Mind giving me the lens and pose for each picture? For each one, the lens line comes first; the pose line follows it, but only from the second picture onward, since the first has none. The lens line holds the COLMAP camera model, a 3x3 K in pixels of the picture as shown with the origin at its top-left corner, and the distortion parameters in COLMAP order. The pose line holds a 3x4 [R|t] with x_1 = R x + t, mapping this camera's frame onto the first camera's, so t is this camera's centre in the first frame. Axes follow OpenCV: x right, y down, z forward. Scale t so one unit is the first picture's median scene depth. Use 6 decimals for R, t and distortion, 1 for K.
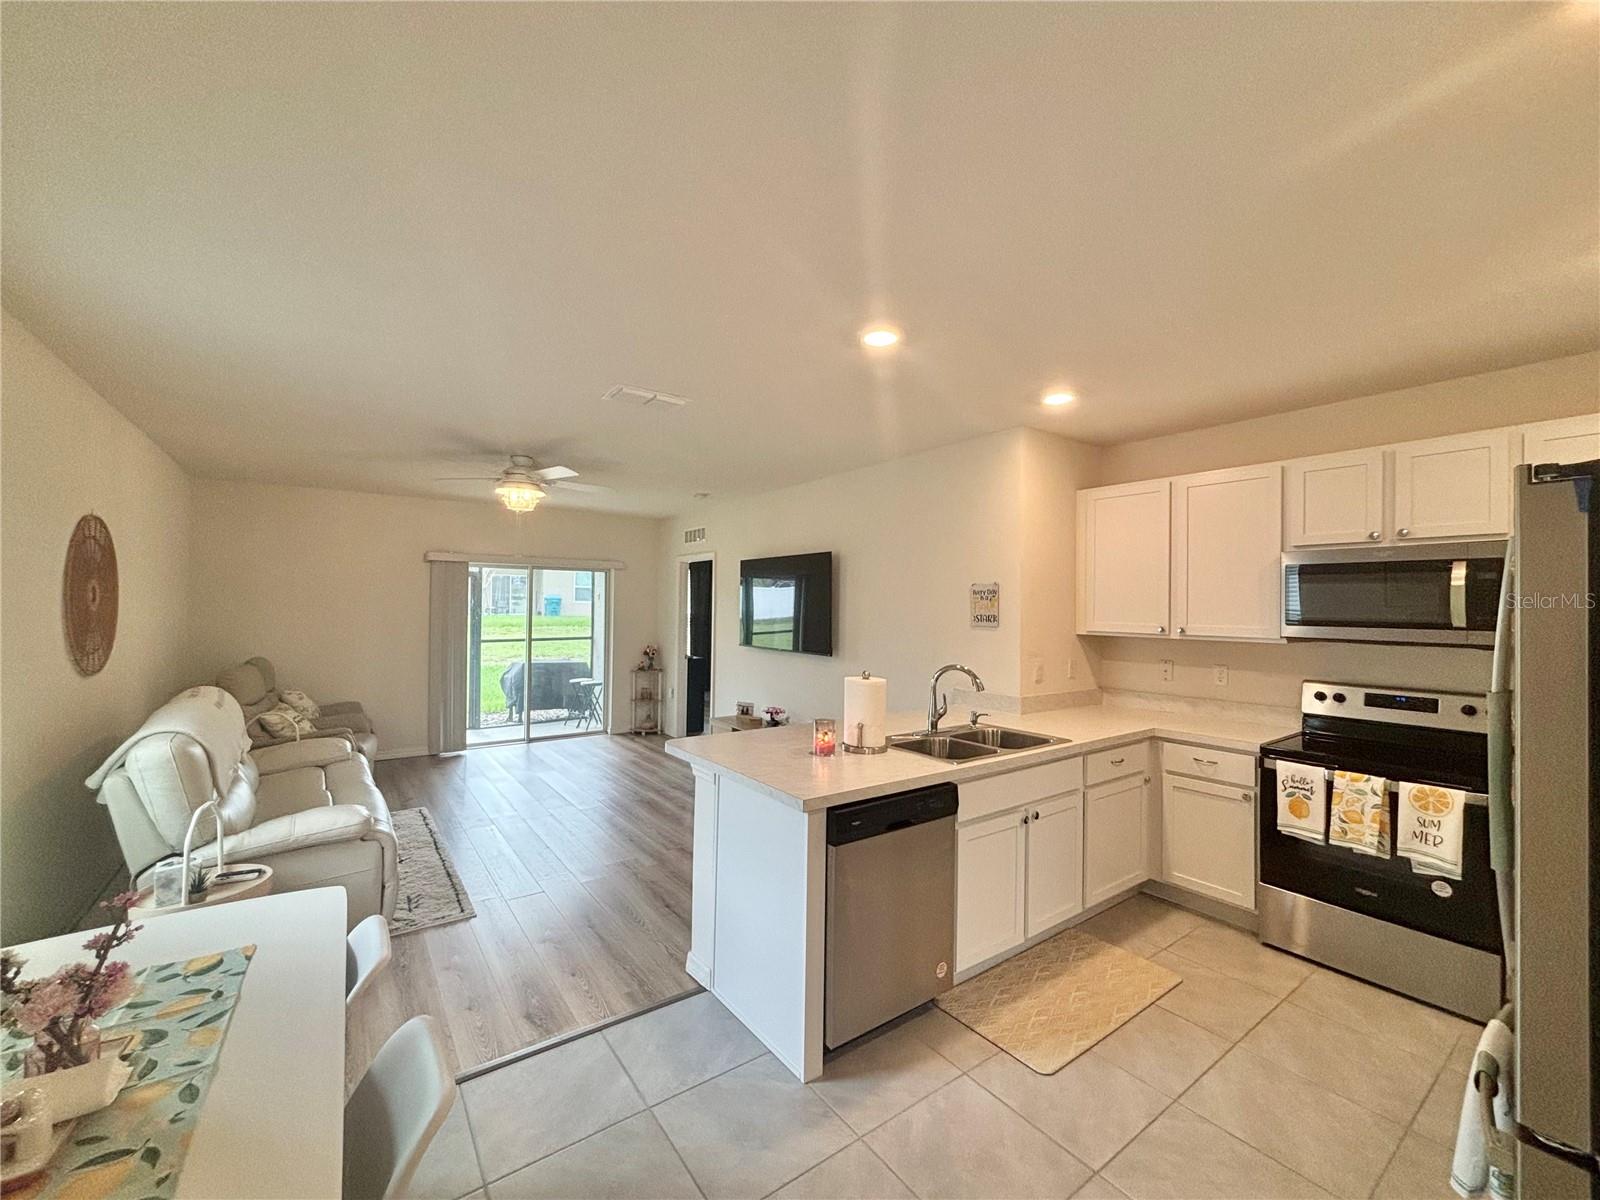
lens RADIAL K [[643.0, 0, 800.0], [0, 643.0, 600.0], [0, 0, 1]] dist [0.002406, -0.000035]
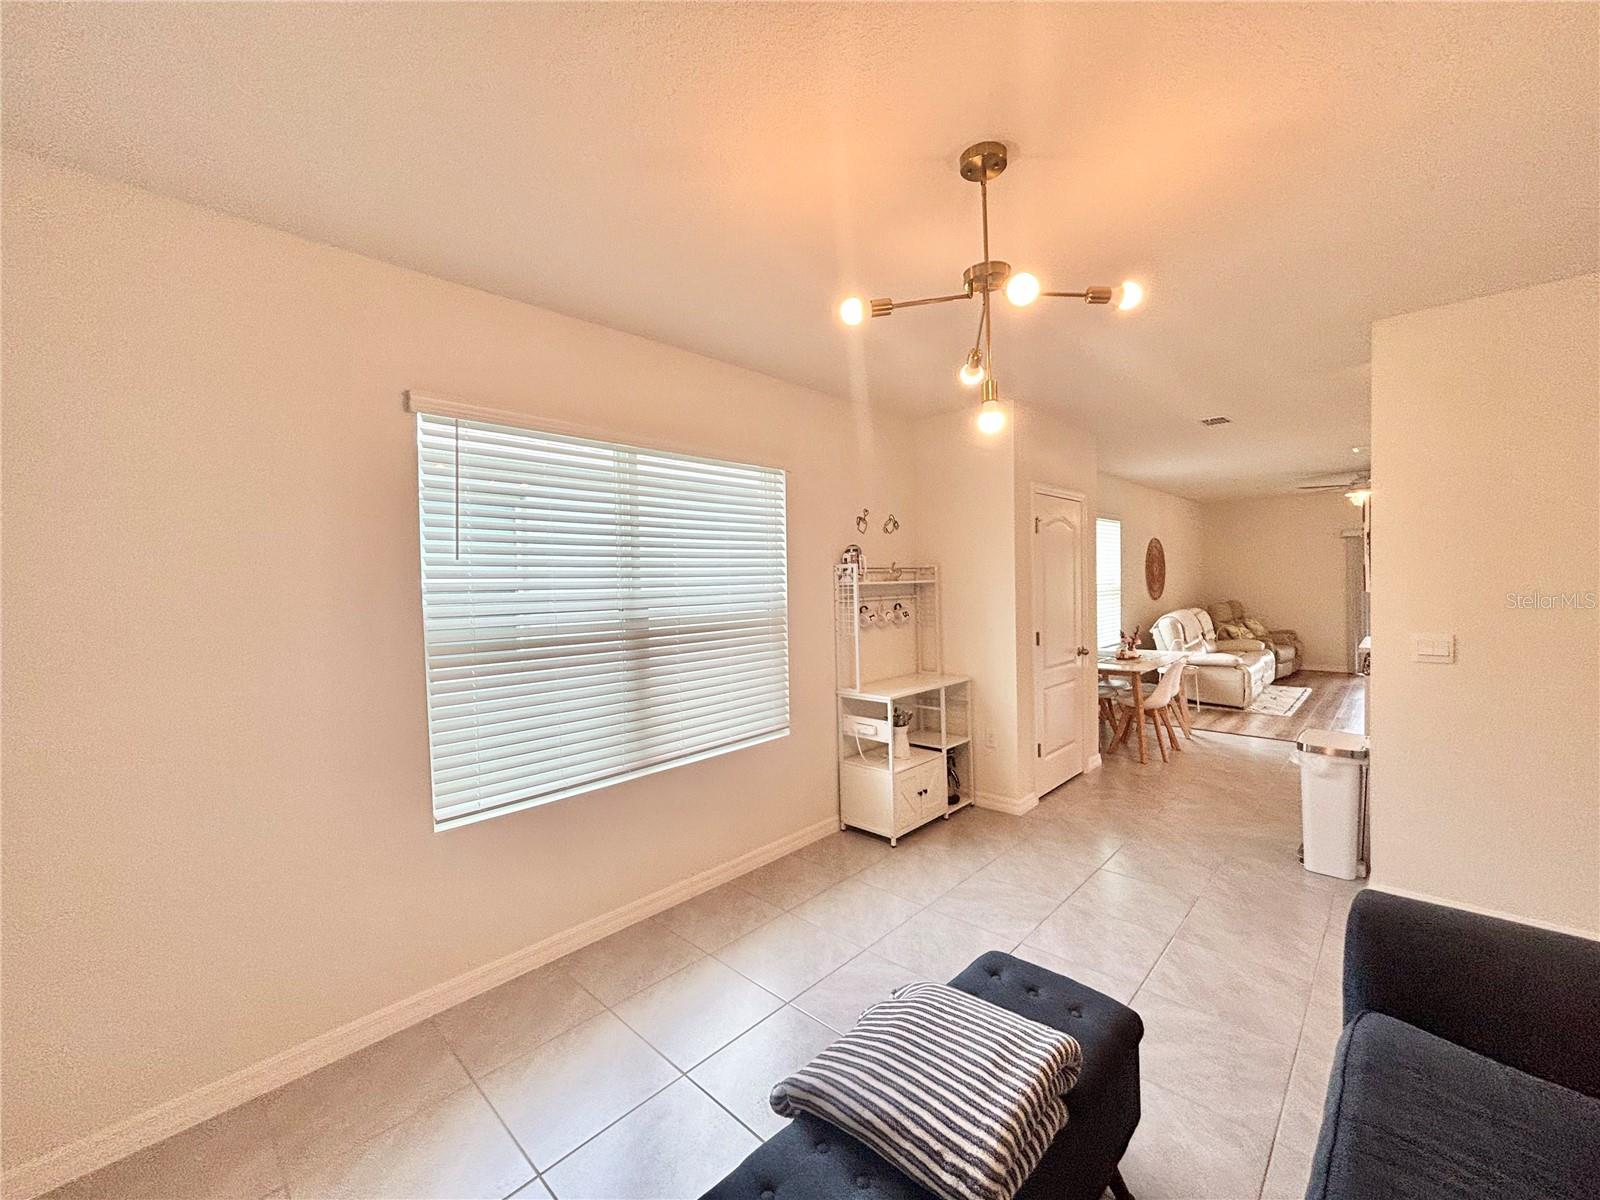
lens RADIAL K [[650.3, 0, 800.0], [0, 650.3, 600.0], [0, 0, 1]] dist [-0.001673, -0.000187]
pose [[0.175474, 0.003207, -0.984479, 0.713425], [0.046546, 0.998849, 0.011550, 0.004693], [0.983383, -0.047850, 0.175123, -0.510543]]
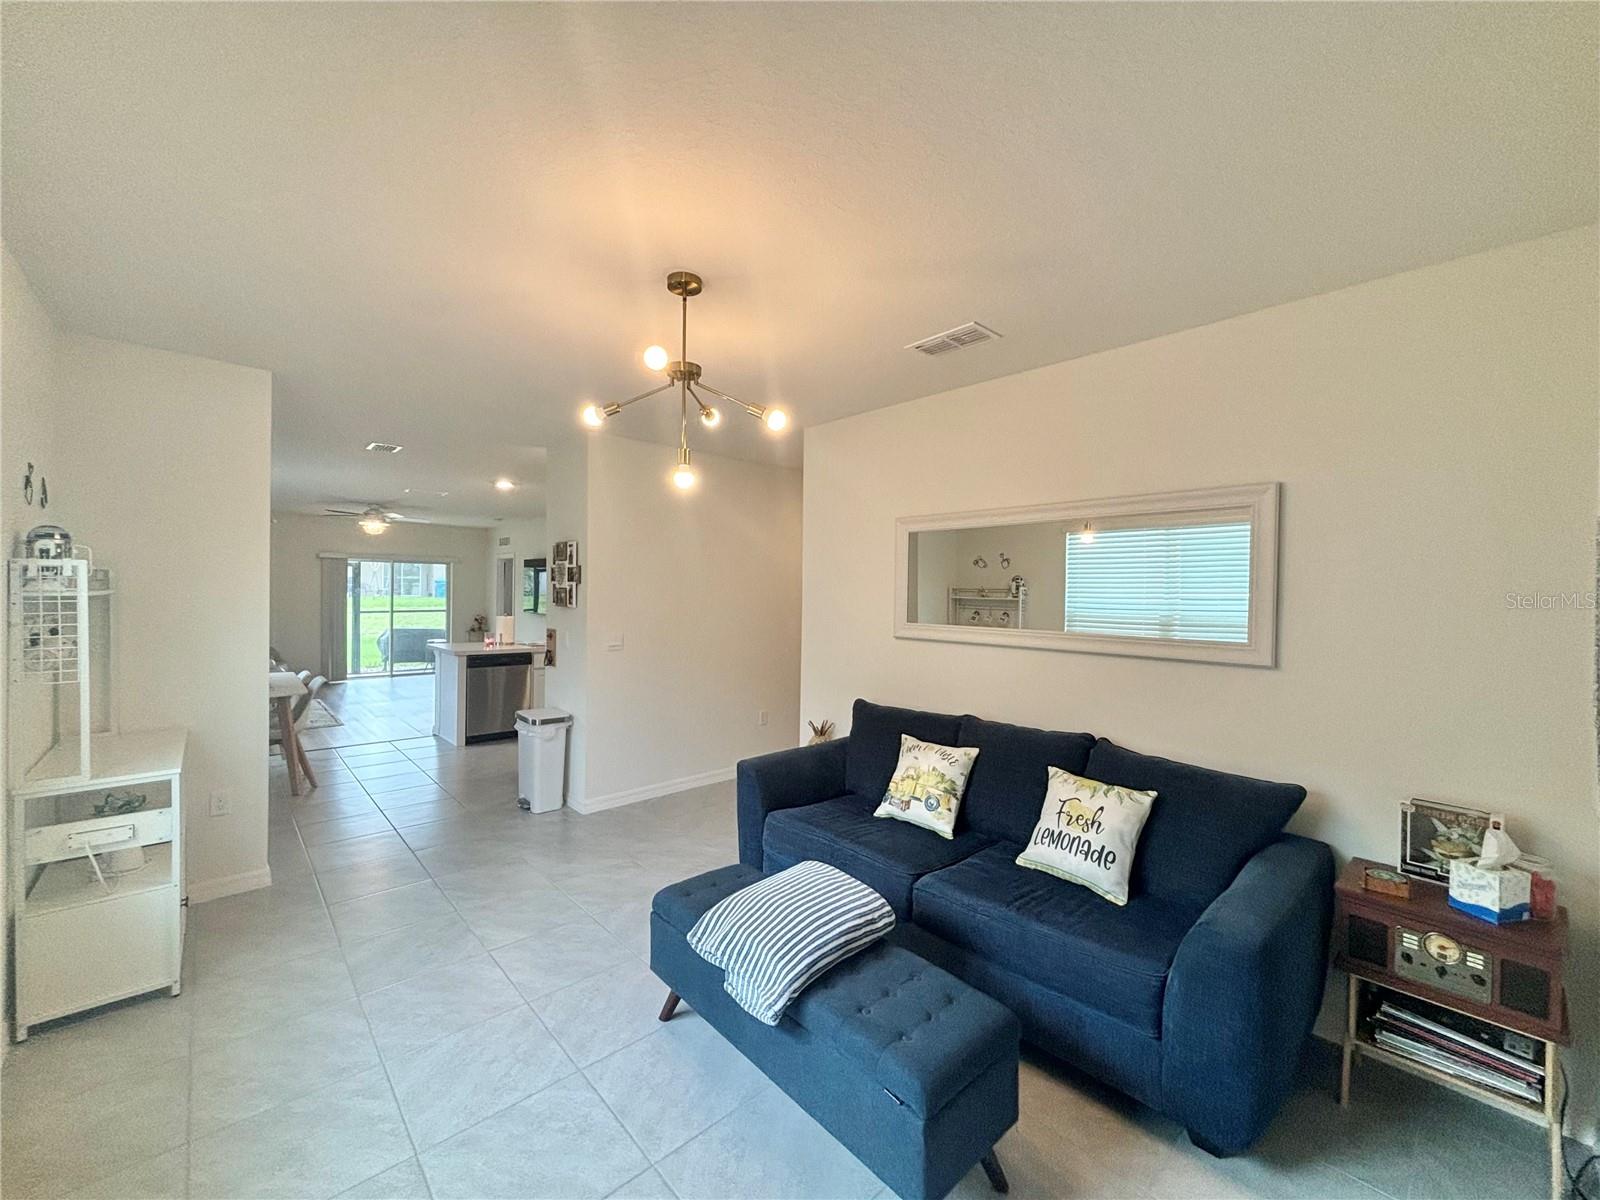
lens RADIAL K [[643.0, 0, 800.0], [0, 643.0, 600.0], [0, 0, 1]] dist [0.002406, -0.000035]
pose [[0.992848, -0.010506, 0.118919, 0.449121], [0.006746, 0.999466, 0.031977, -0.007860], [-0.119191, -0.030946, 0.992389, -0.778941]]
